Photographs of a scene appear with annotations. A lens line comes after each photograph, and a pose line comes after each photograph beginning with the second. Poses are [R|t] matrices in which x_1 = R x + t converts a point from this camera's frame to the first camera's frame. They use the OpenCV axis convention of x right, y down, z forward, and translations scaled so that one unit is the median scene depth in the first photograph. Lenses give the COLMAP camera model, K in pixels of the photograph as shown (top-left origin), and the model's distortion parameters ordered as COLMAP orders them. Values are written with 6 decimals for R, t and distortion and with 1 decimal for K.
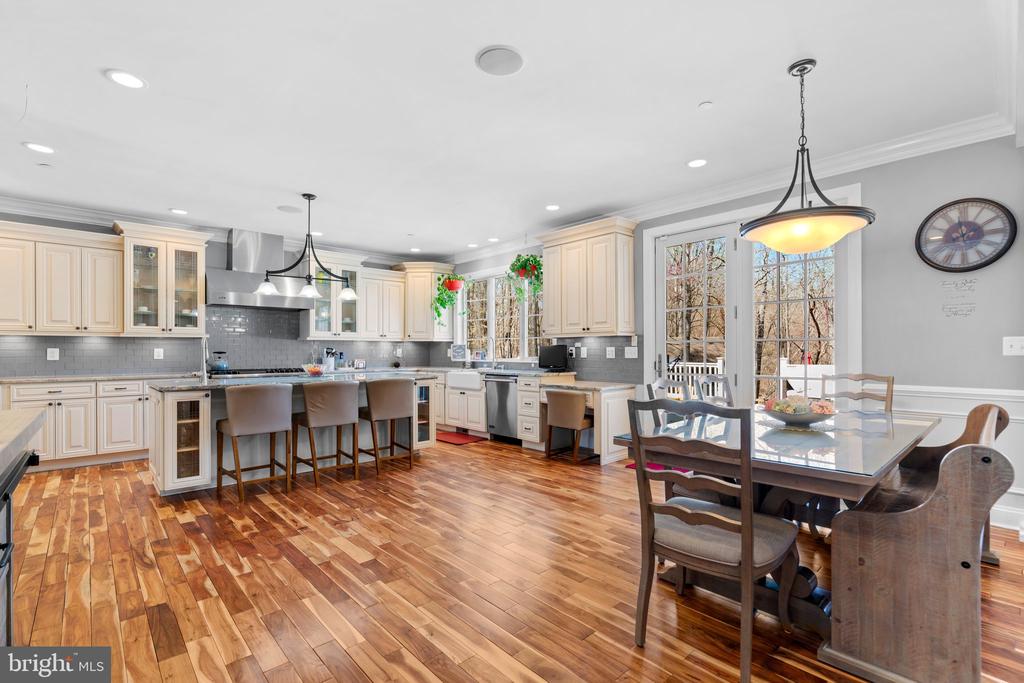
lens RADIAL K [[462.4, 0, 511.4], [0, 462.4, 352.6], [0, 0, 1]] dist [-0.012031, 0.000495]
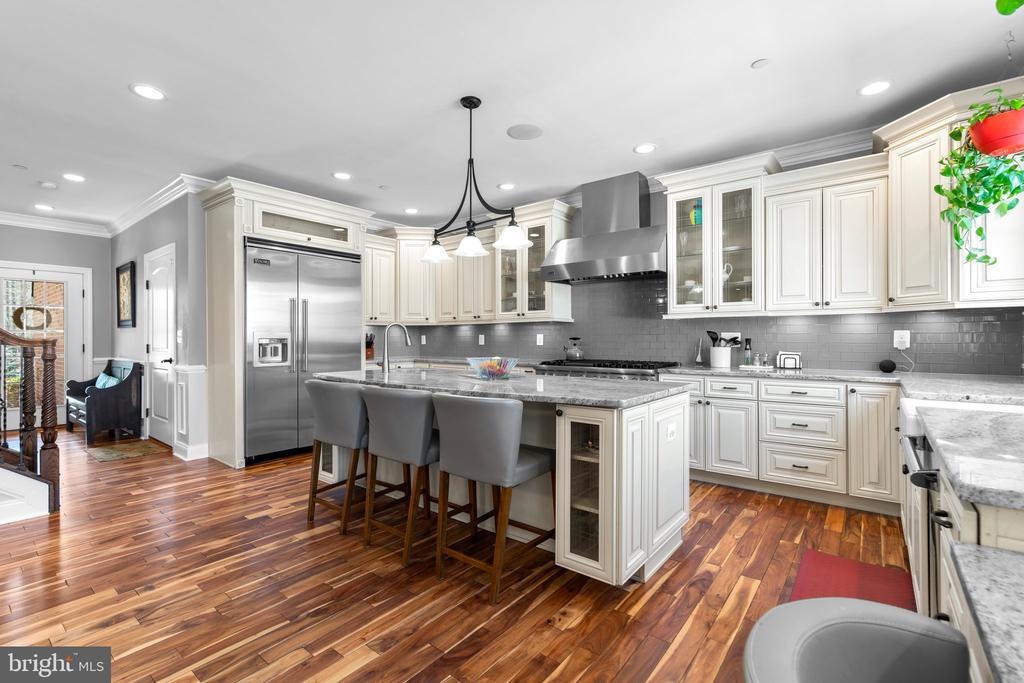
lens RADIAL K [[464.1, 0, 507.2], [0, 464.1, 337.2], [0, 0, 1]] dist [0.002747, 0.000304]
pose [[0.153061, -0.000494, -0.988217, 0.204696], [0.000720, 1.000000, -0.000388, -0.002564], [0.988216, -0.000652, 0.153062, 0.866492]]
